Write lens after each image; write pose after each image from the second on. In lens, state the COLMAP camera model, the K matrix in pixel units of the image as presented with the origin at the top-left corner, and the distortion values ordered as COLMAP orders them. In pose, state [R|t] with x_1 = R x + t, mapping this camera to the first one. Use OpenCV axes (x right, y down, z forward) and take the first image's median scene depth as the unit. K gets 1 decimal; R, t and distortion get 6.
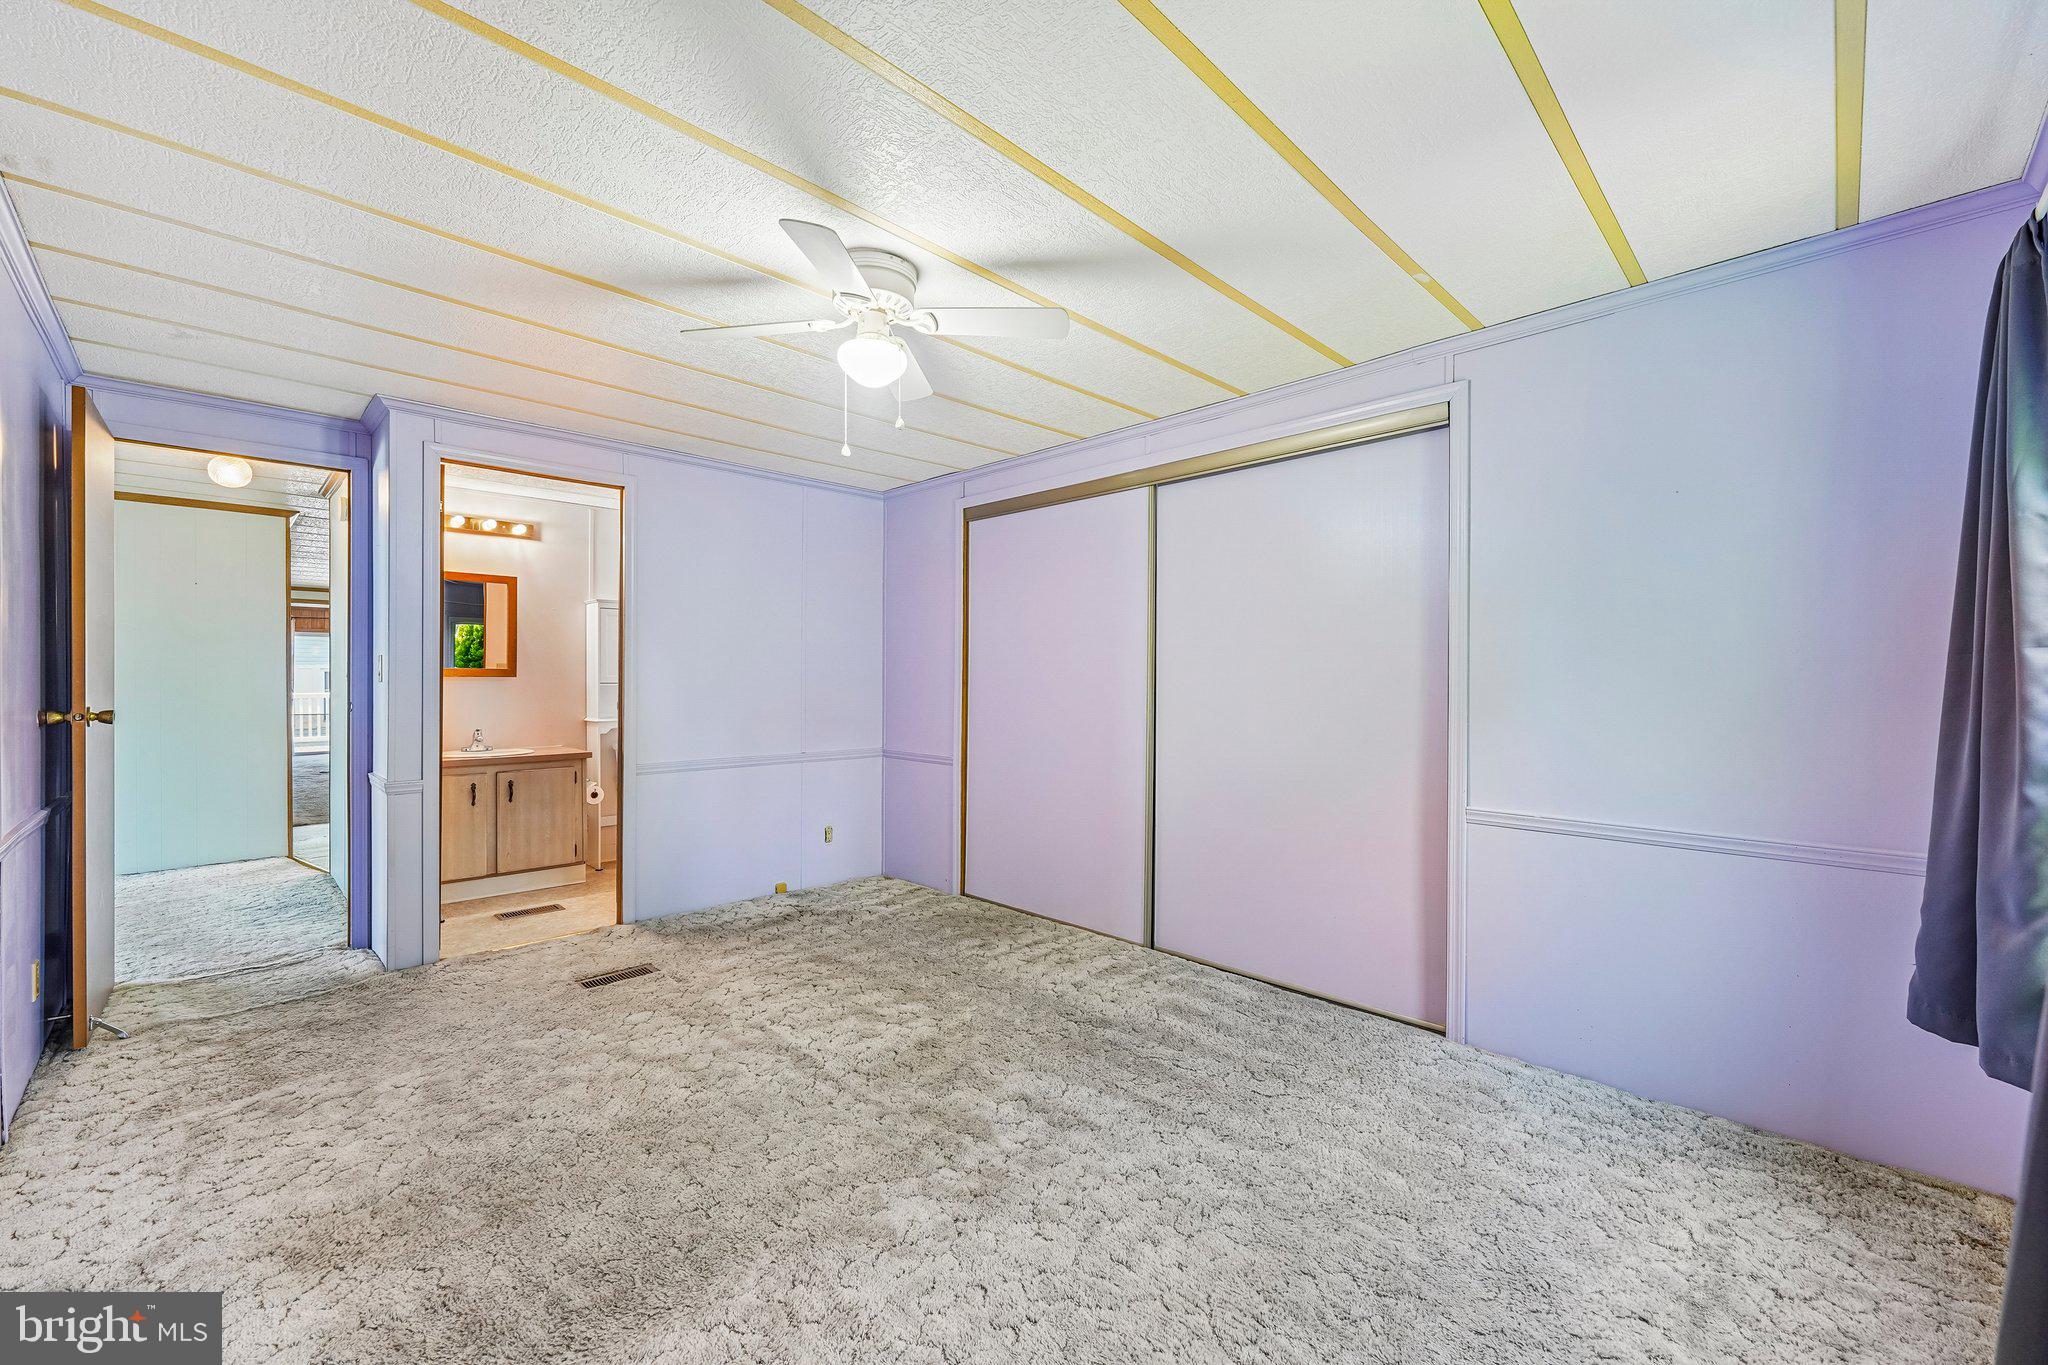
lens RADIAL K [[821.9, 0, 1019.8], [0, 821.9, 690.3], [0, 0, 1]] dist [0.000387, 0.000095]
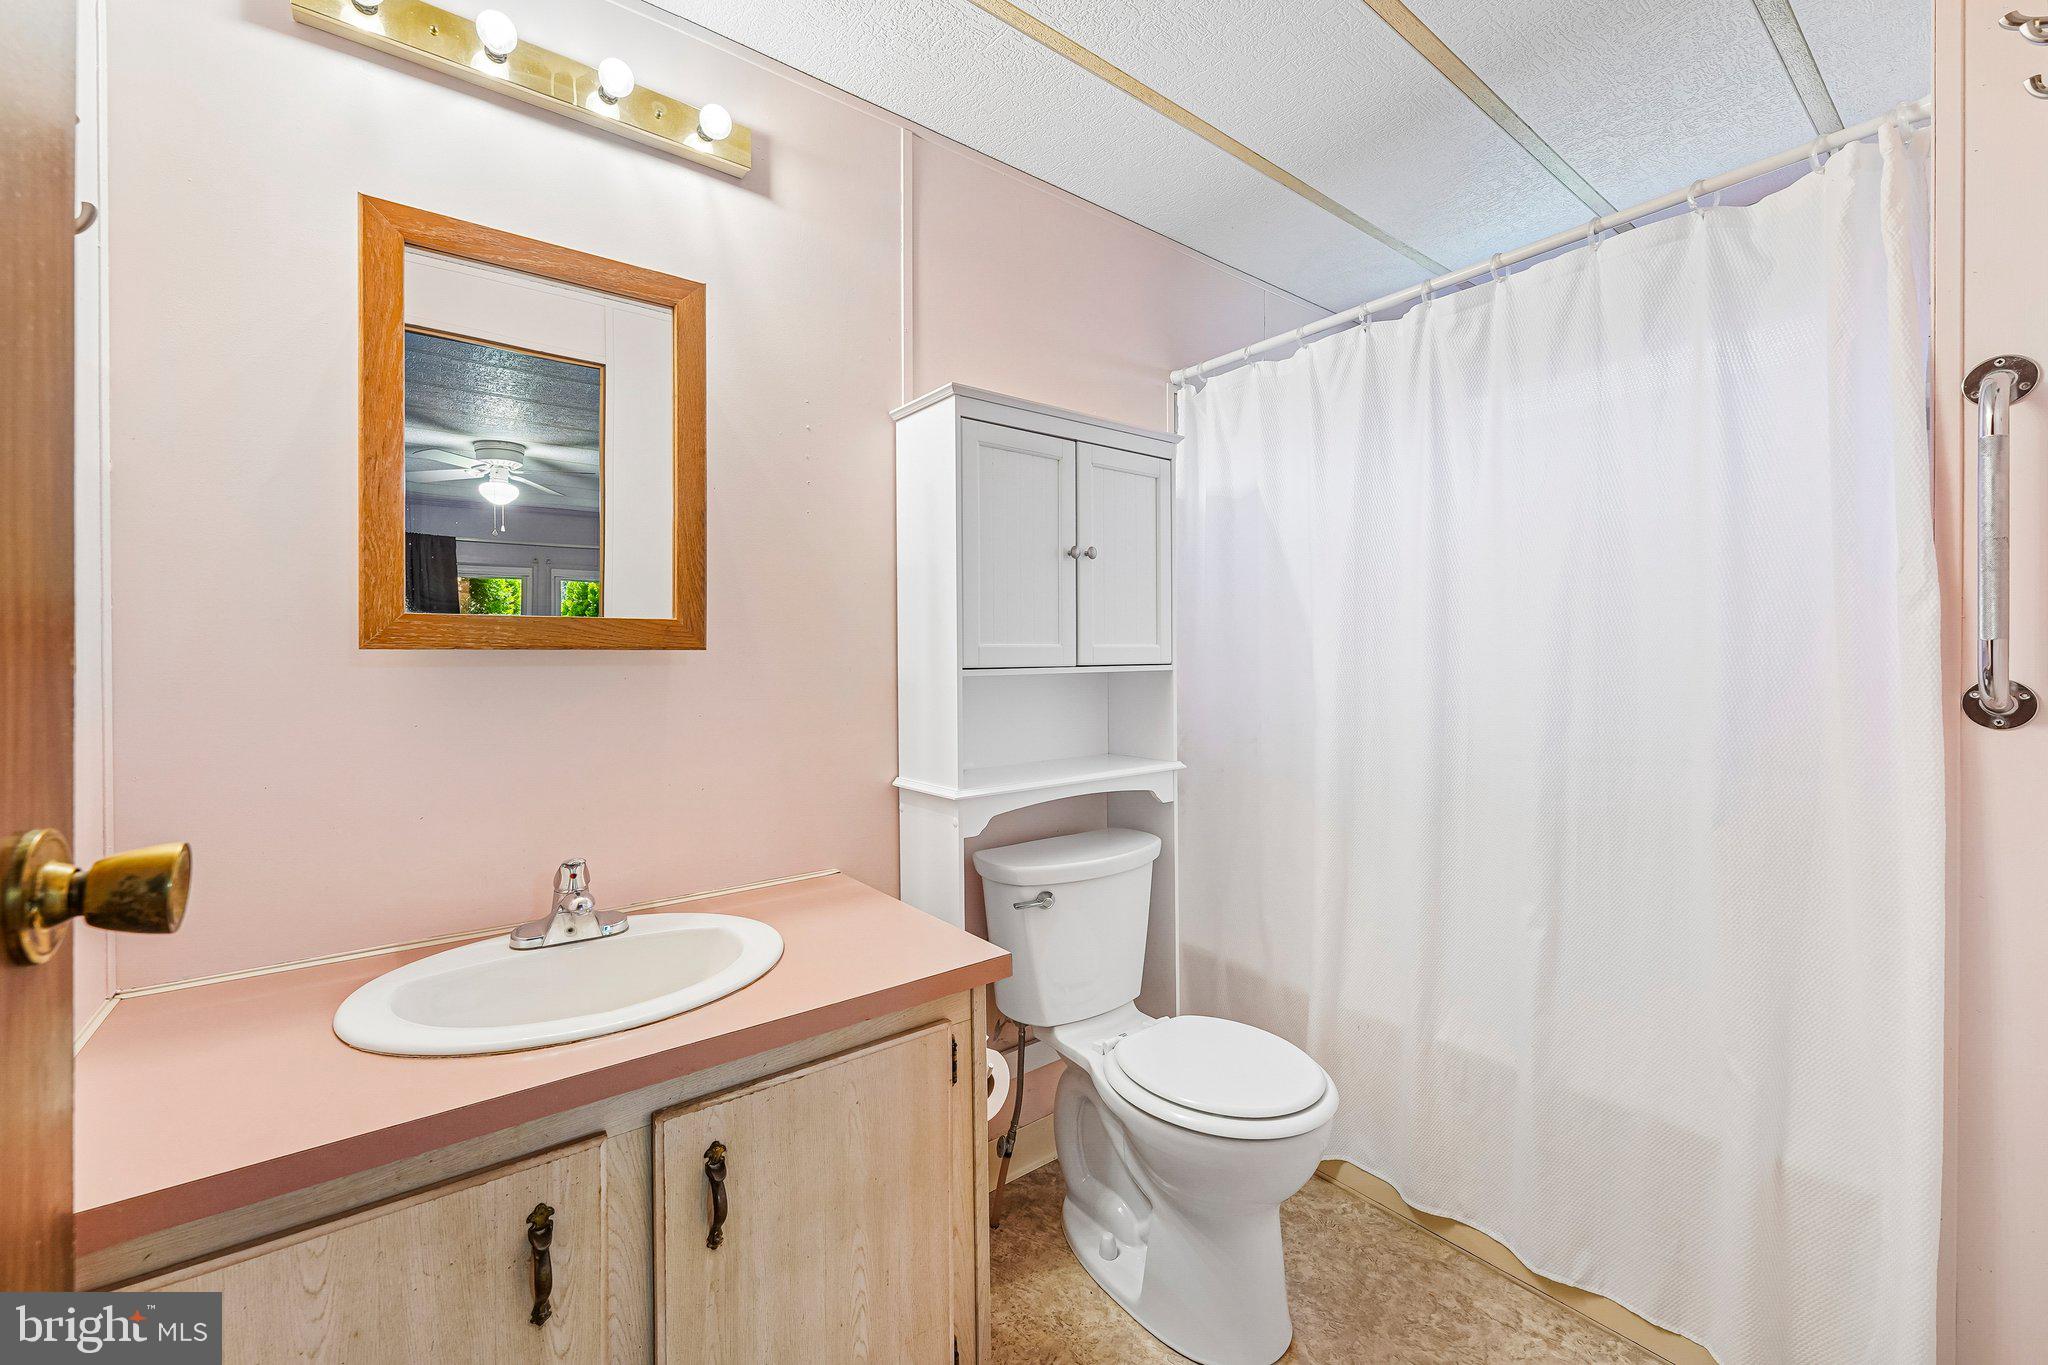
lens RADIAL K [[826.1, 0, 1018.6], [0, 826.1, 667.2], [0, 0, 1]] dist [0.000188, 0.000342]
pose [[0.993697, -0.010060, -0.111650, -0.534108], [0.009530, 0.999941, -0.005286, -0.009128], [0.111697, 0.004189, 0.993734, 0.824650]]
